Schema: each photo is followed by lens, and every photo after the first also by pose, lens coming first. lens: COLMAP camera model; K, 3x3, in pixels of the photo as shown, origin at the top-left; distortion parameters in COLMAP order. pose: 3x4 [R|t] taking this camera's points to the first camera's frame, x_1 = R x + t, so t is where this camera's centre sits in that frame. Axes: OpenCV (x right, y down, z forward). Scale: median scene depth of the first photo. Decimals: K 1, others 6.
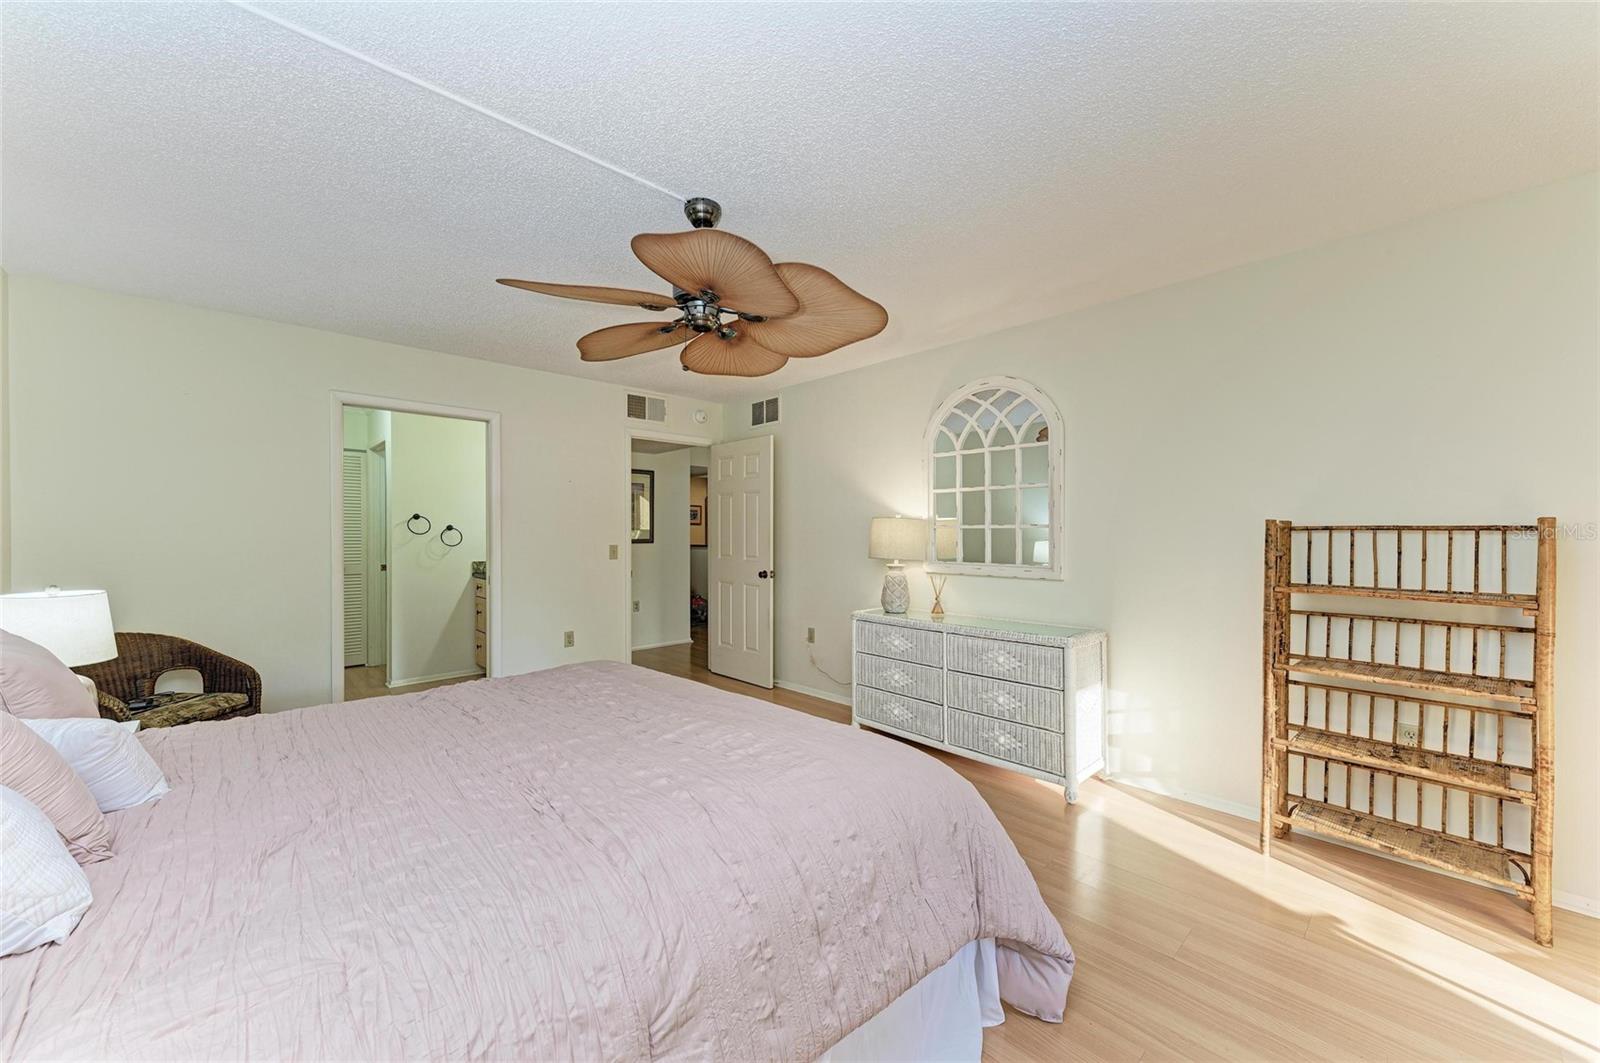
lens RADIAL K [[606.5, 0, 800.6], [0, 606.5, 535.5], [0, 0, 1]] dist [0.019449, -0.006978]
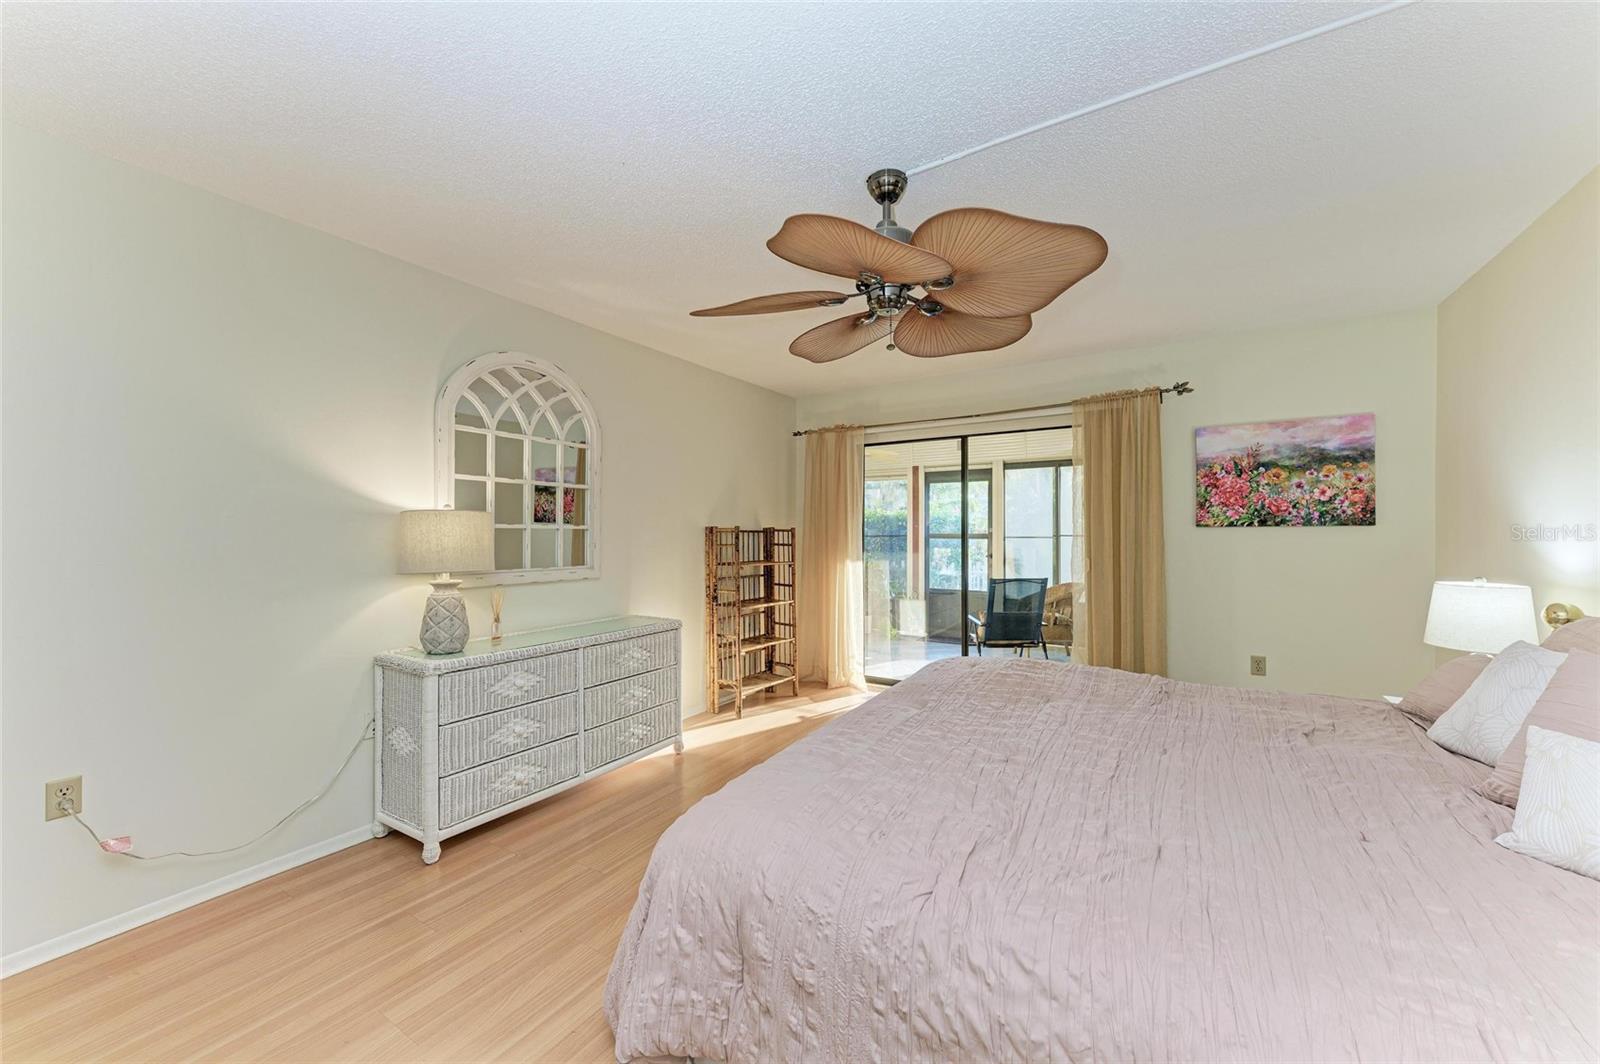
lens RADIAL K [[606.5, 0, 800.6], [0, 606.5, 536.0], [0, 0, 1]] dist [0.019449, -0.006978]
pose [[-0.244206, -0.001126, 0.969723, -0.632302], [0.012589, 0.999911, 0.004332, 0.000232], [-0.969642, 0.013266, -0.244170, 0.839342]]
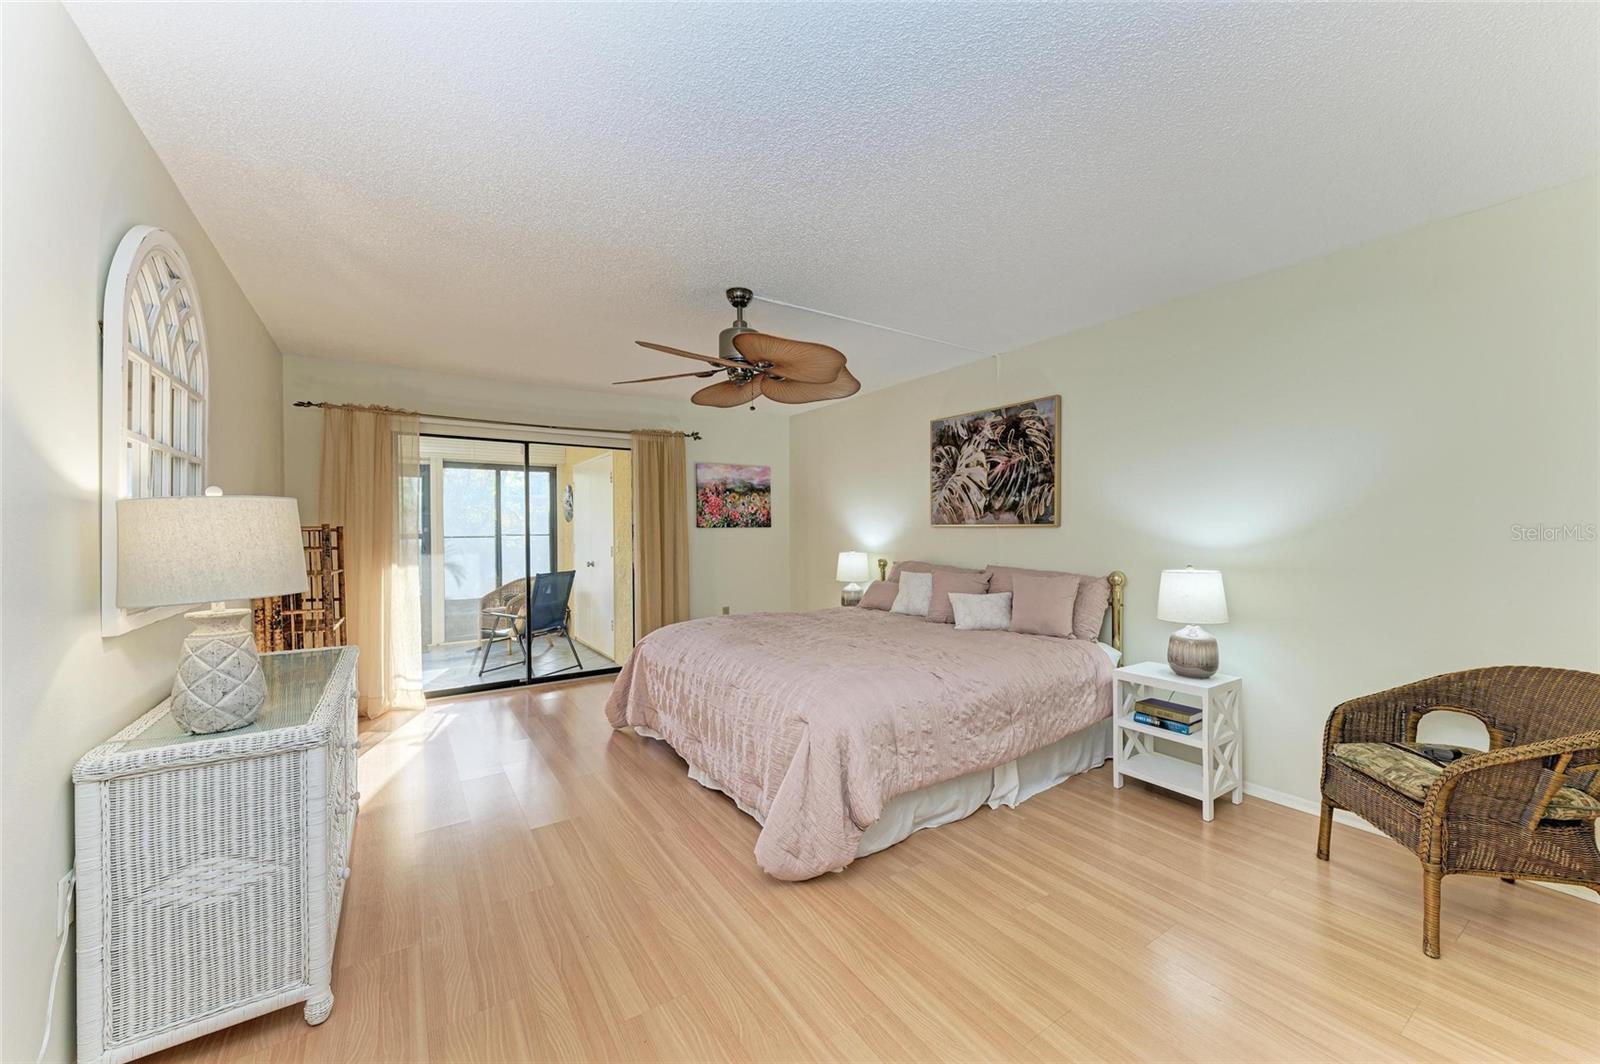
lens RADIAL K [[606.5, 0, 800.6], [0, 606.5, 536.0], [0, 0, 1]] dist [0.019449, -0.006978]
pose [[-0.983950, 0.004085, 0.178395, -0.314530], [0.007807, 0.999766, 0.020162, -0.010693], [-0.178271, 0.021231, -0.983752, 1.474659]]
